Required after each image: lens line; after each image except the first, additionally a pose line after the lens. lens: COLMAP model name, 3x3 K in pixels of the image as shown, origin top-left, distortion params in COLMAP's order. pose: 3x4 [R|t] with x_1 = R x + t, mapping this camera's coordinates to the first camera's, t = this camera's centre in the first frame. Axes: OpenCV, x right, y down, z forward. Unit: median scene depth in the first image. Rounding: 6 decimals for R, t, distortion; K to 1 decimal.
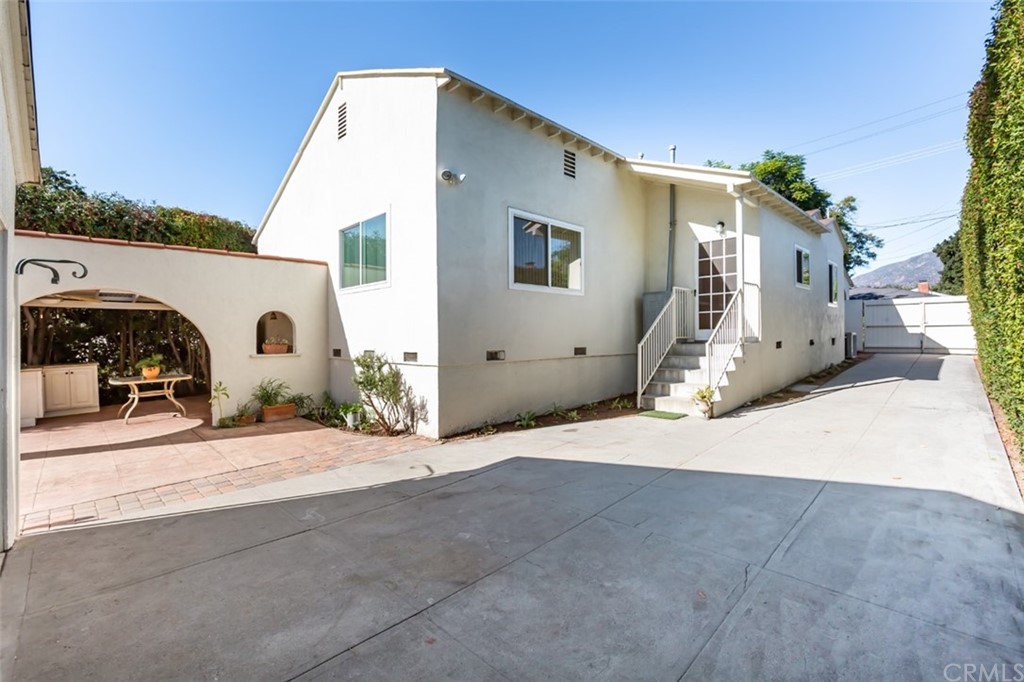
lens RADIAL K [[459.0, 0, 506.3], [0, 459.0, 338.6], [0, 0, 1]] dist [-0.002325, 0.002939]
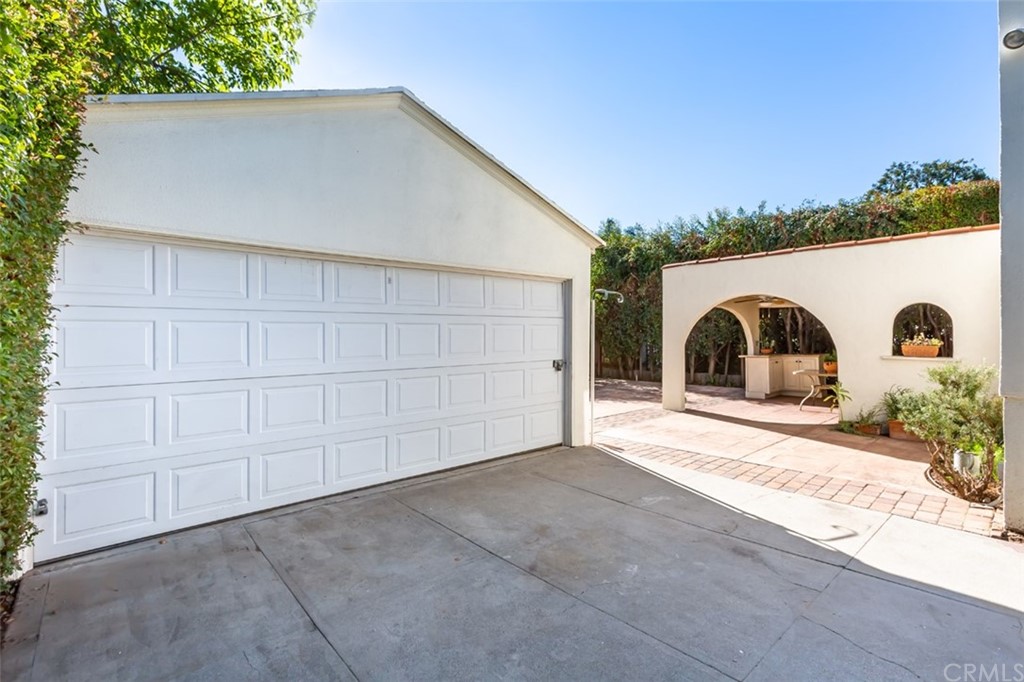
lens RADIAL K [[459.0, 0, 501.5], [0, 459.0, 334.4], [0, 0, 1]] dist [-0.002325, 0.002939]
pose [[-0.068810, 0.015302, -0.997512, 0.666775], [-0.003268, 0.999874, 0.015564, -0.029541], [0.997624, 0.004330, -0.068751, 0.670950]]
